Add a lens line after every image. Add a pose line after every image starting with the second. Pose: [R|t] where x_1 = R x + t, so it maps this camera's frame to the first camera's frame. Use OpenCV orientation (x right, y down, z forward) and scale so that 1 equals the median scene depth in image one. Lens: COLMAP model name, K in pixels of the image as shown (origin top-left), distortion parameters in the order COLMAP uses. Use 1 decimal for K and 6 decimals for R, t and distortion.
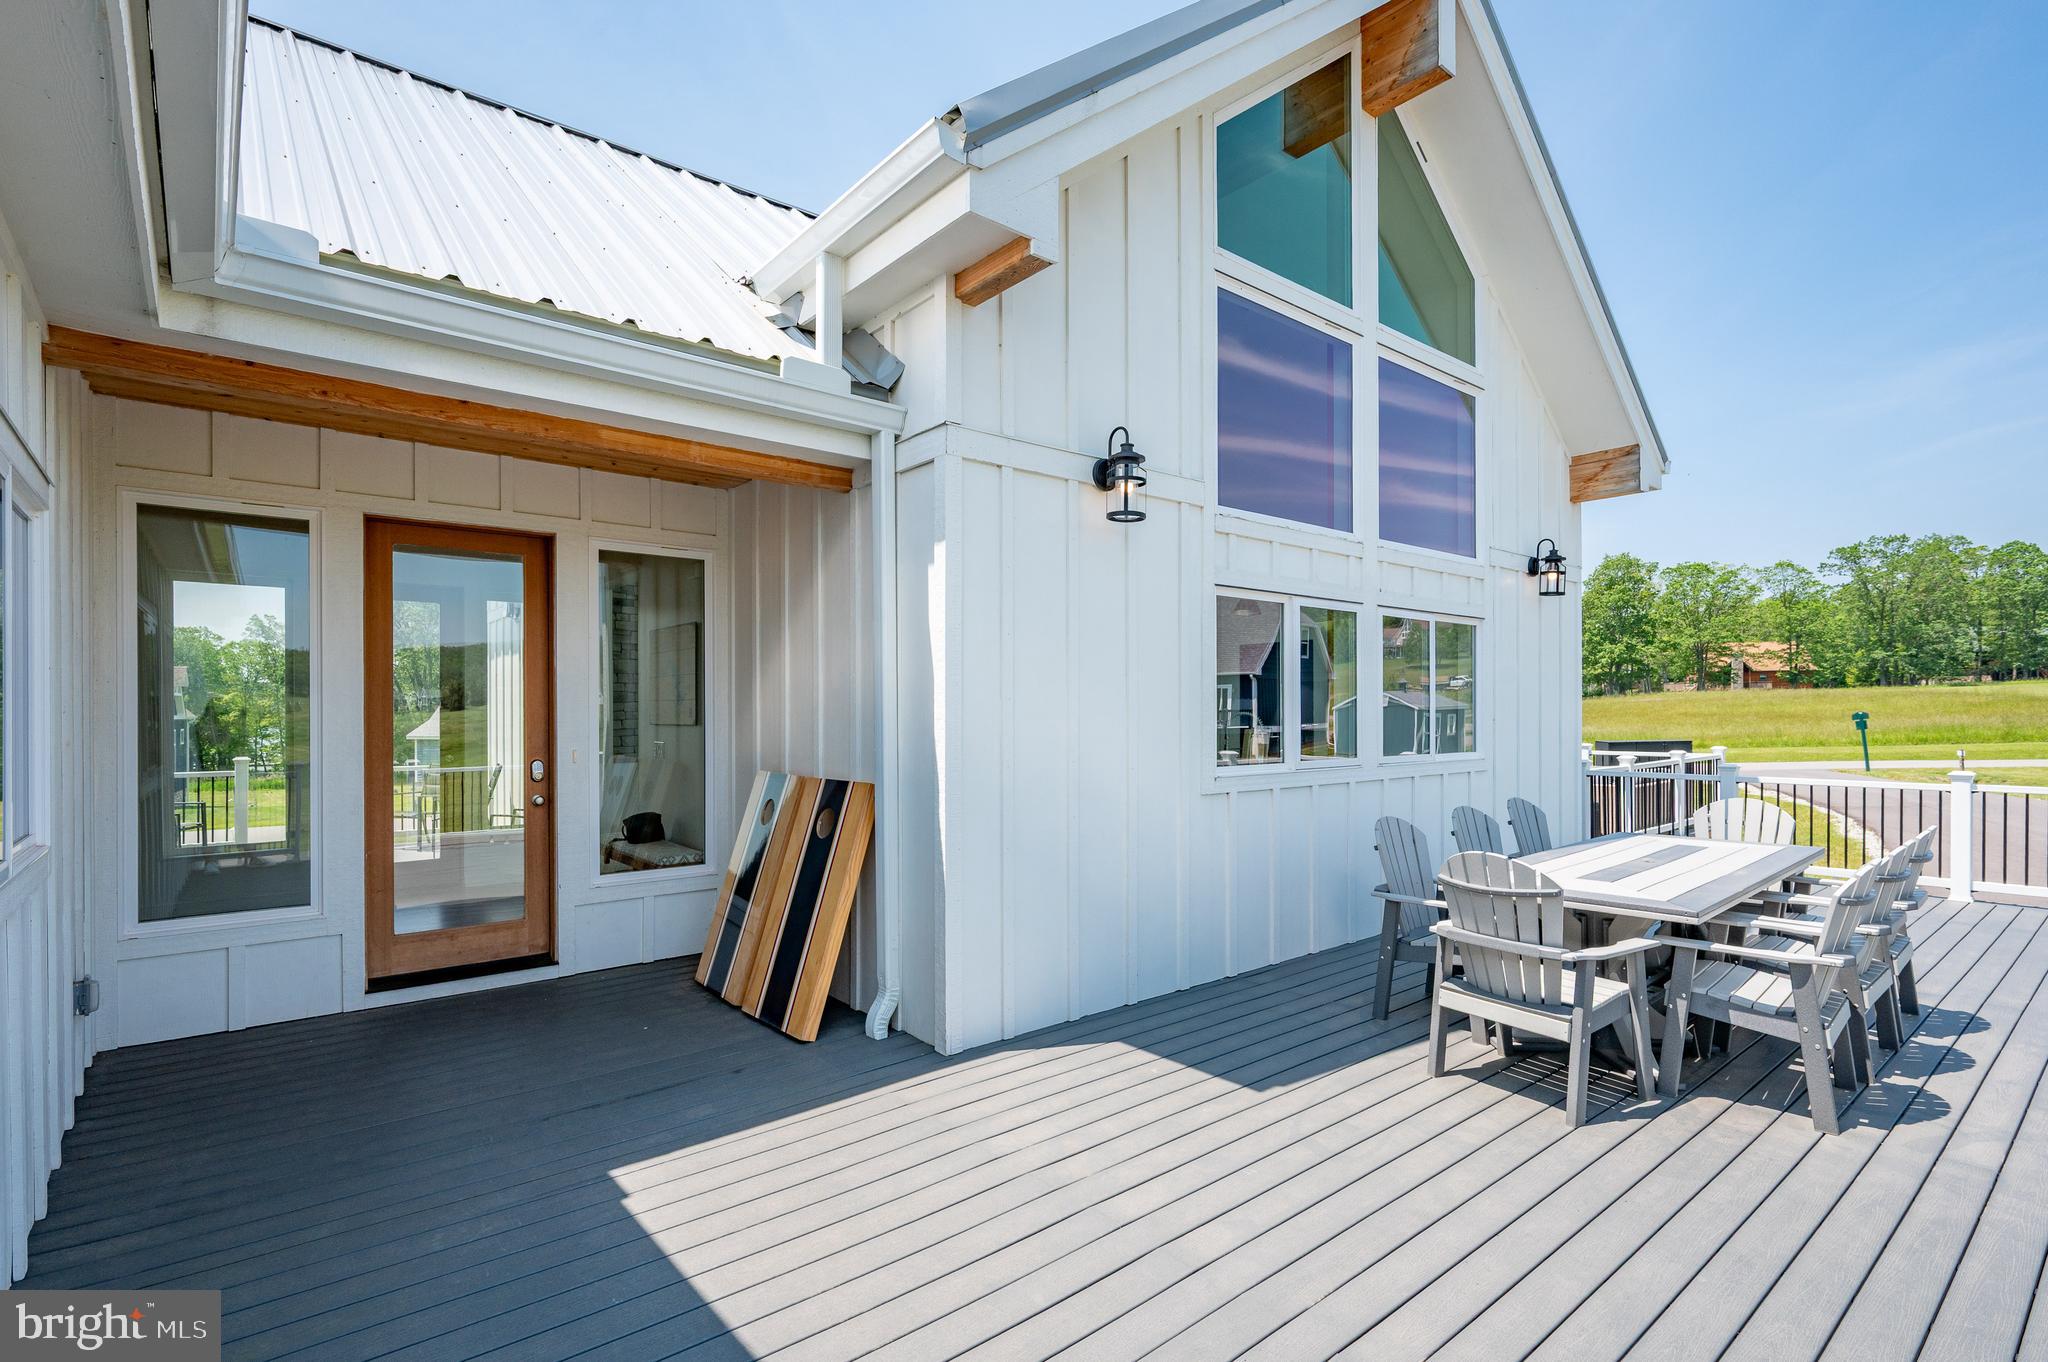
lens RADIAL K [[963.6, 0, 1049.5], [0, 963.6, 713.9], [0, 0, 1]] dist [0.004746, 0.000781]
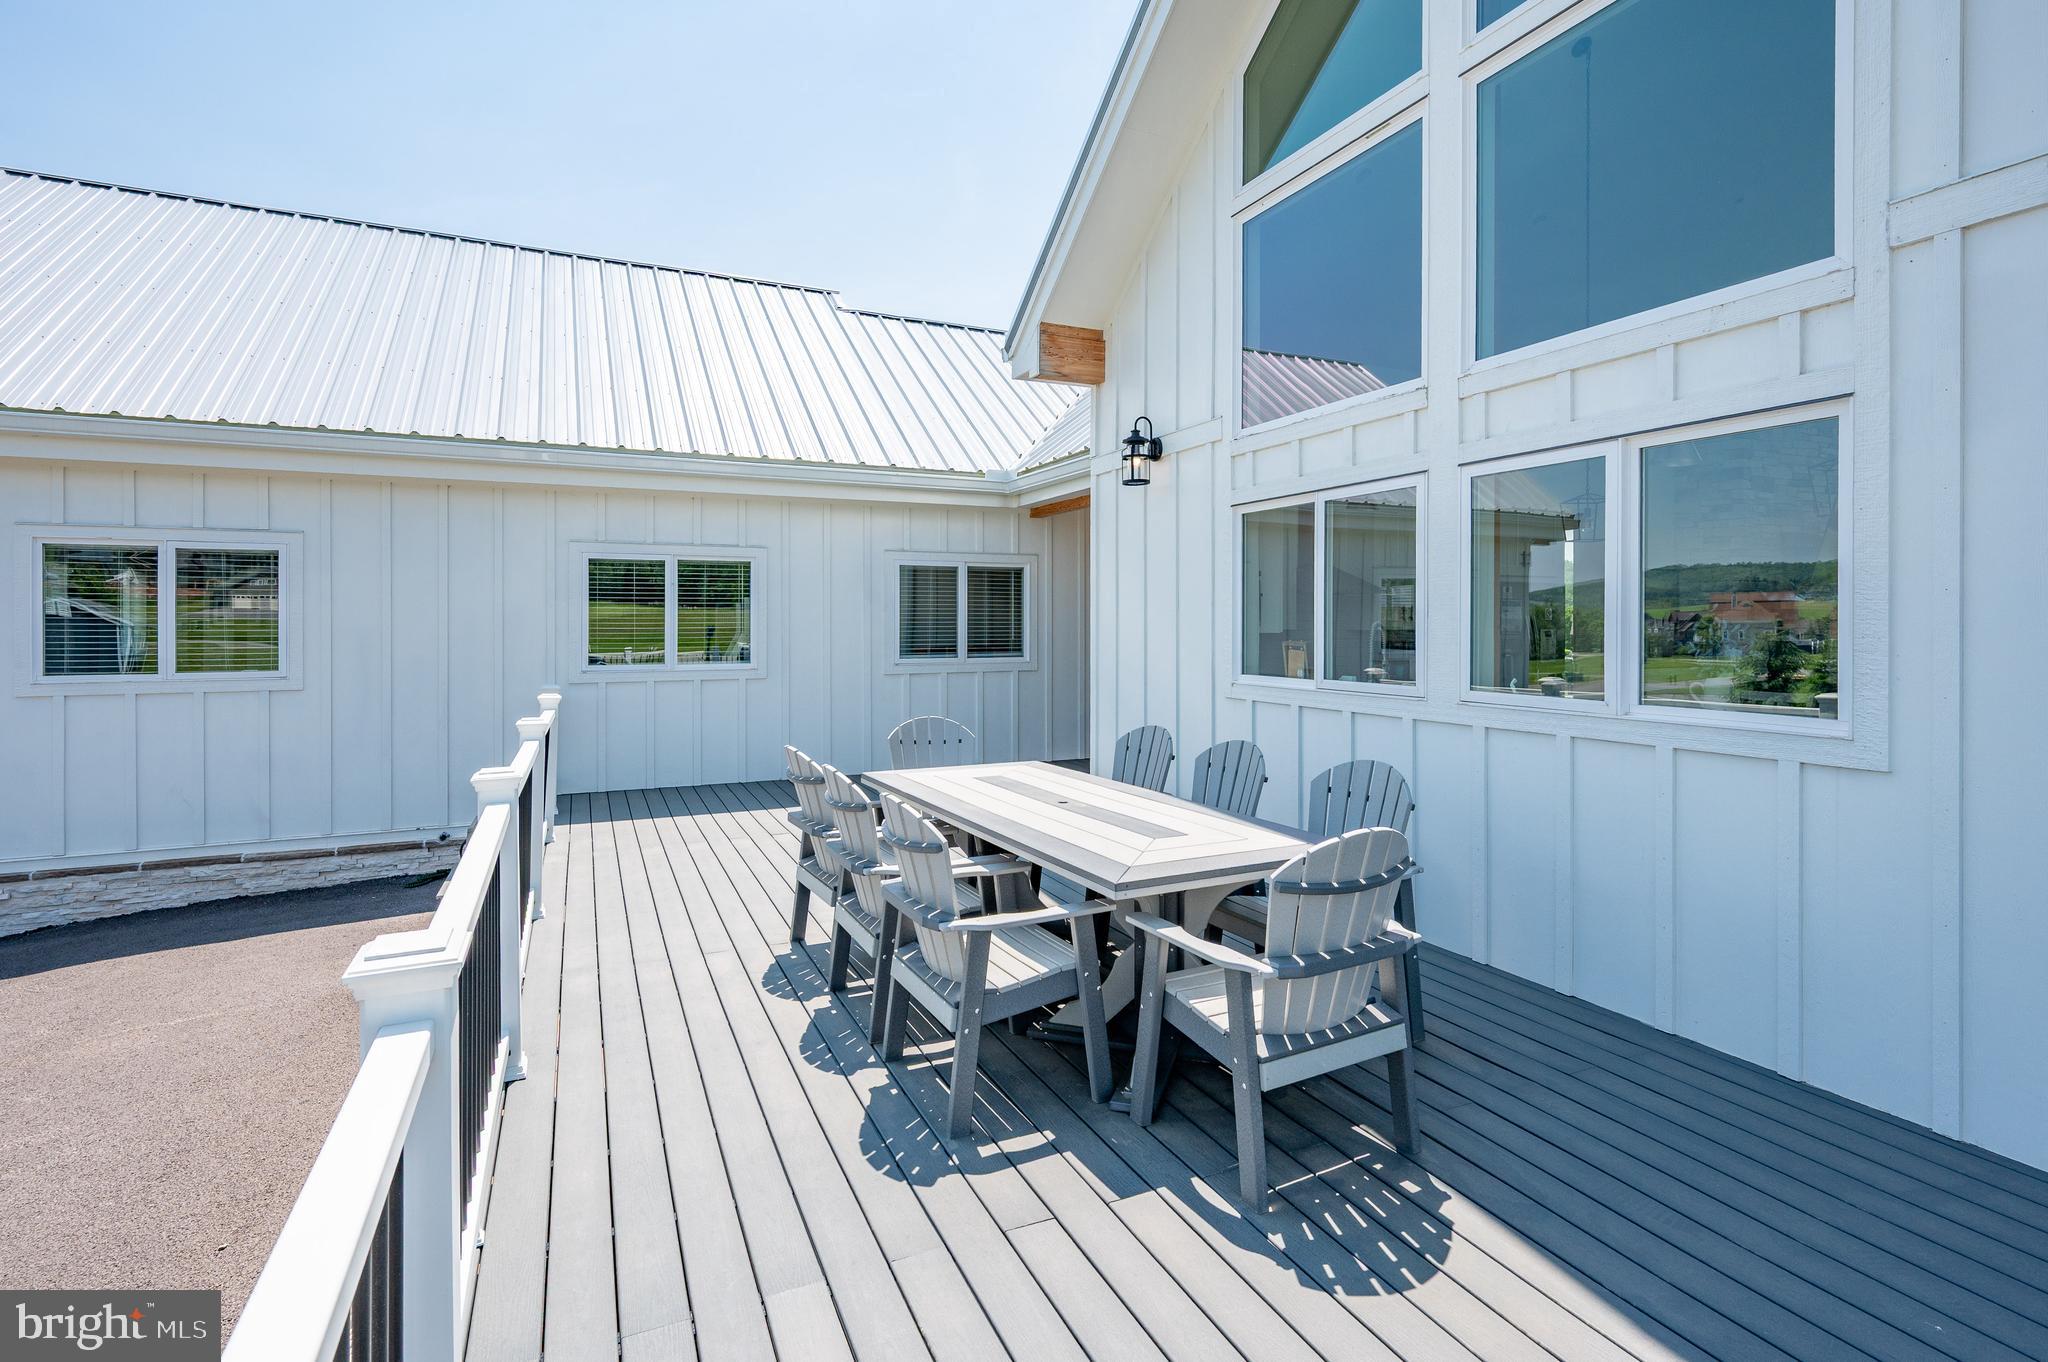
lens RADIAL K [[963.6, 0, 1039.7], [0, 963.6, 626.9], [0, 0, 1]] dist [0.004746, 0.000781]
pose [[-0.250576, 0.008549, -0.968059, 1.636930], [0.002744, 0.999963, 0.008121, -0.009149], [0.968093, -0.000621, -0.250590, 1.352656]]
